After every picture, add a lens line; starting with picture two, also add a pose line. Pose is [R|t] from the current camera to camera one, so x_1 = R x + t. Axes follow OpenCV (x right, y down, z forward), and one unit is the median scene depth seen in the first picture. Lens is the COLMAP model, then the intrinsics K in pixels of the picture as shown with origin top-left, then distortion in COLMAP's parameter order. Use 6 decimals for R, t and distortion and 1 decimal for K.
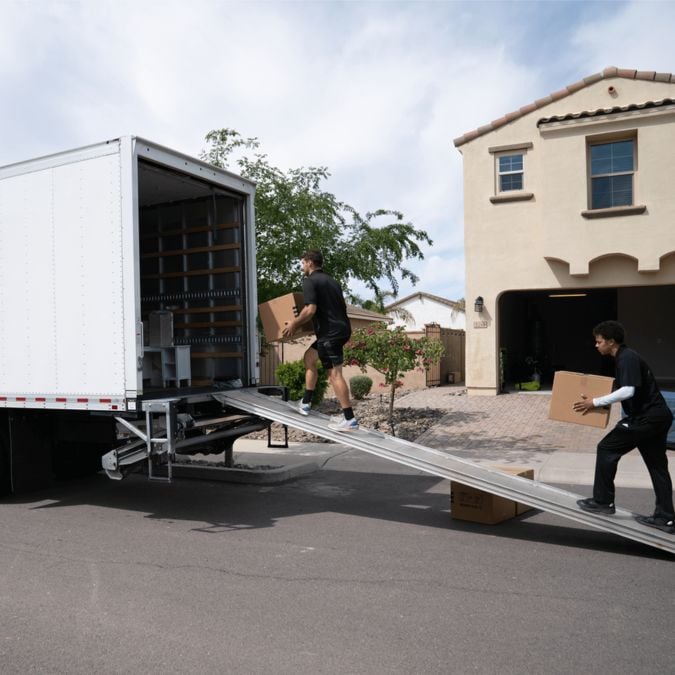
lens RADIAL K [[717.0, 0, 213.6], [0, 717.0, 349.4], [0, 0, 1]] dist [-0.114566, 0.102837]
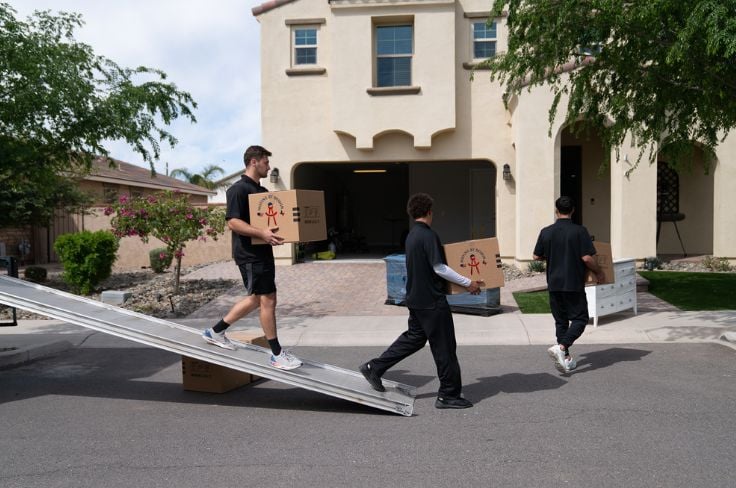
lens RADIAL K [[712.2, 0, 368.0], [0, 712.2, 244.0], [0, 0, 1]] dist [-0.022669, 0.023924]
pose [[0.910598, -0.013194, 0.413082, 0.116997], [0.002836, 0.999666, 0.025678, 0.013561], [-0.413283, -0.022210, 0.910332, 0.023903]]
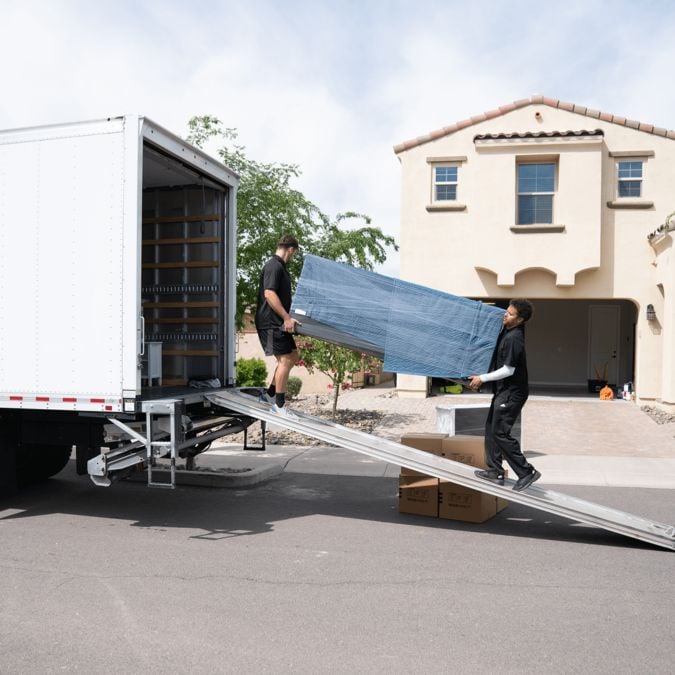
lens RADIAL K [[740.6, 0, 298.7], [0, 740.6, 357.8], [0, 0, 1]] dist [-0.100030, 0.045097]
pose [[0.963250, 0.025242, 0.267418, -0.106720], [-0.029456, 0.999497, 0.011757, -0.001440], [-0.266986, -0.019202, 0.963509, 0.014249]]
